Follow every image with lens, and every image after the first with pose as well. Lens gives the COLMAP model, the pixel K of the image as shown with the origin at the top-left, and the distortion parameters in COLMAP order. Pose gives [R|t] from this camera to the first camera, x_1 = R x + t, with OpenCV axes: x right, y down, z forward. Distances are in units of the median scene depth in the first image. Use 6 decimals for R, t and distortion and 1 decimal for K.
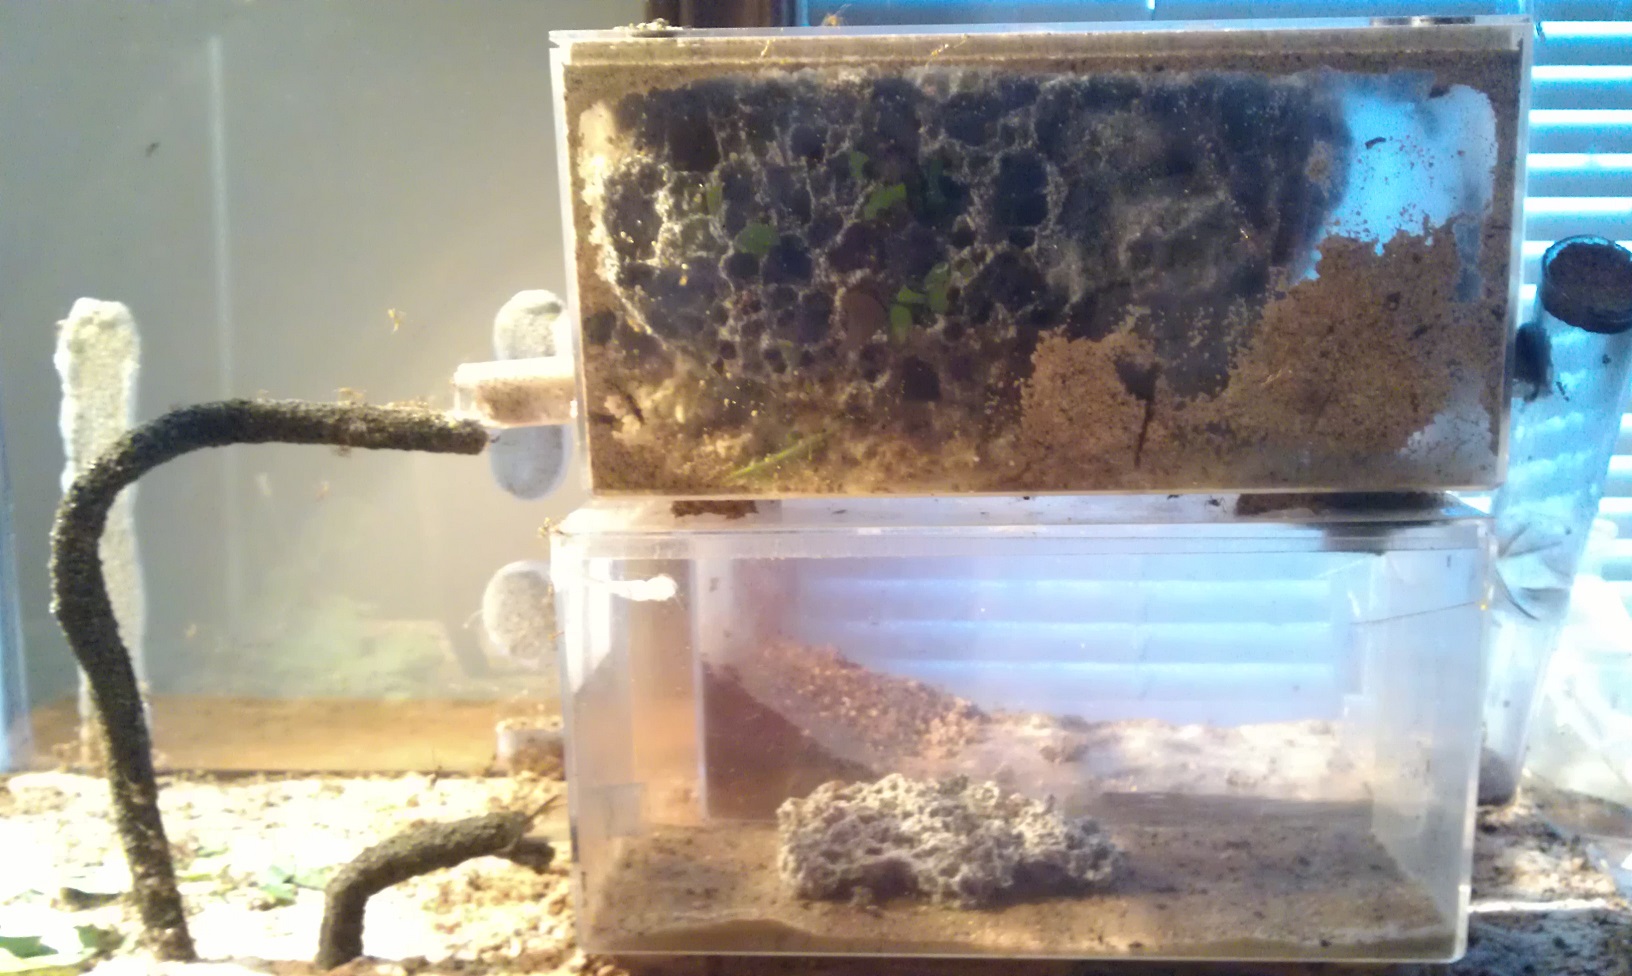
lens RADIAL K [[1681.2, 0, 816.0], [0, 1681.2, 488.0], [0, 0, 1]] dist [-0.067233, -0.029293]
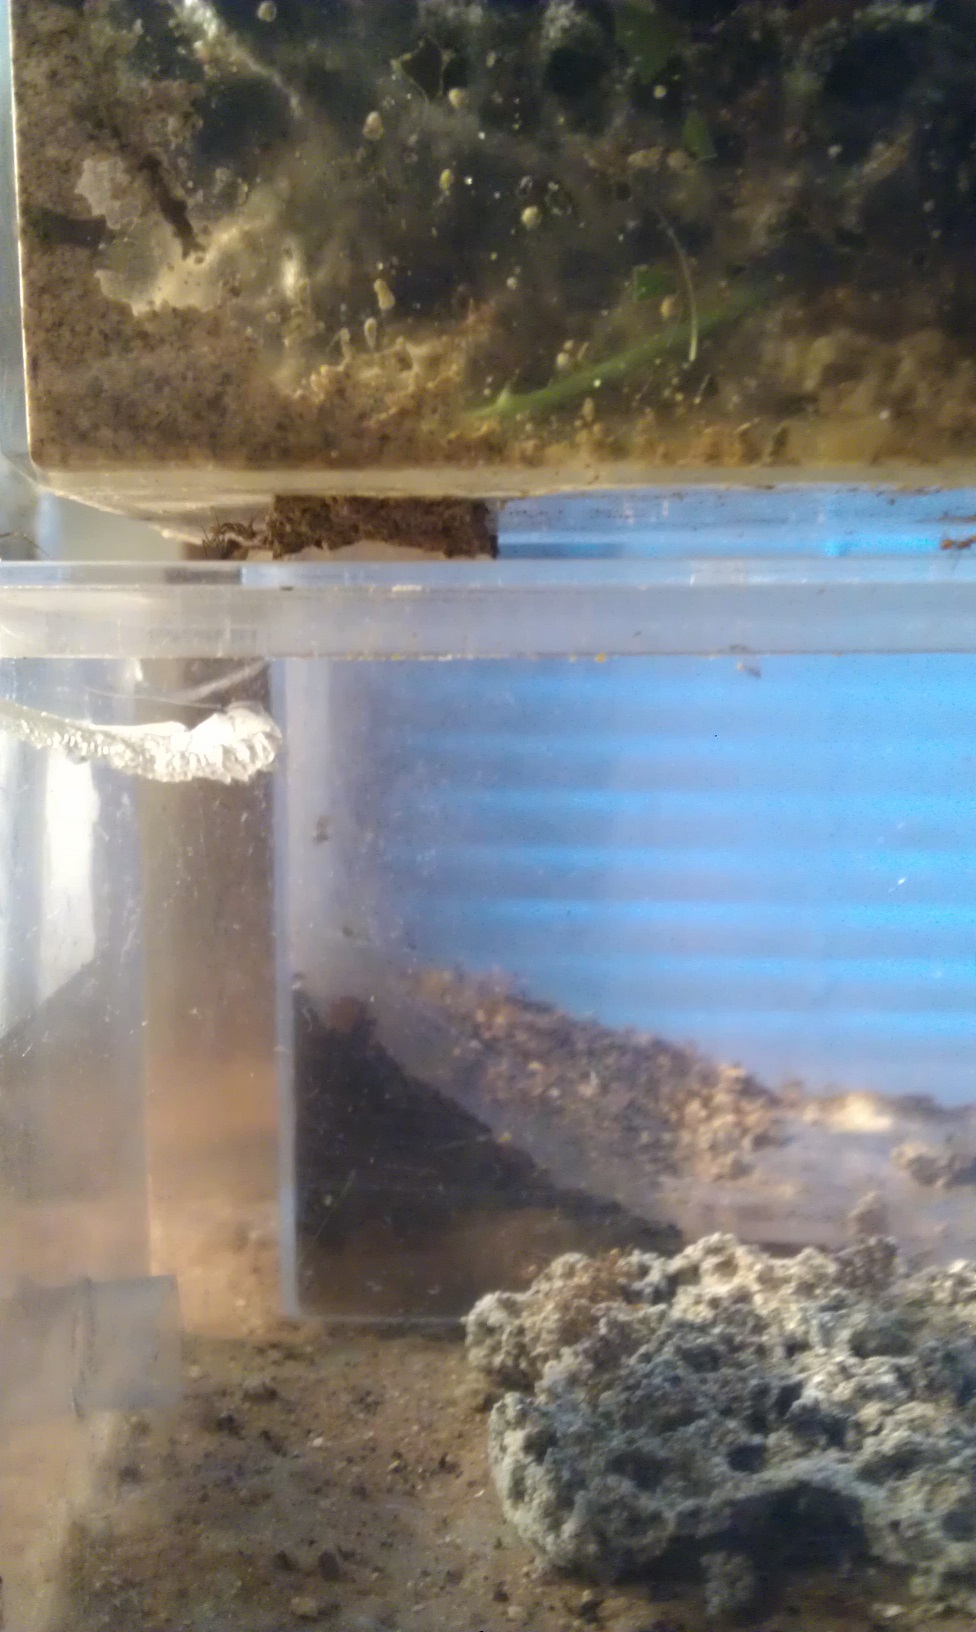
lens RADIAL K [[1681.2, 0, 444.7], [0, 1681.2, 759.3], [0, 0, 1]] dist [-0.067233, -0.029293]
pose [[0.998072, 0.012398, 0.060809, -0.063615], [-0.009402, 0.998740, -0.049303, 0.070135], [-0.061344, 0.048637, 0.996931, 0.598906]]
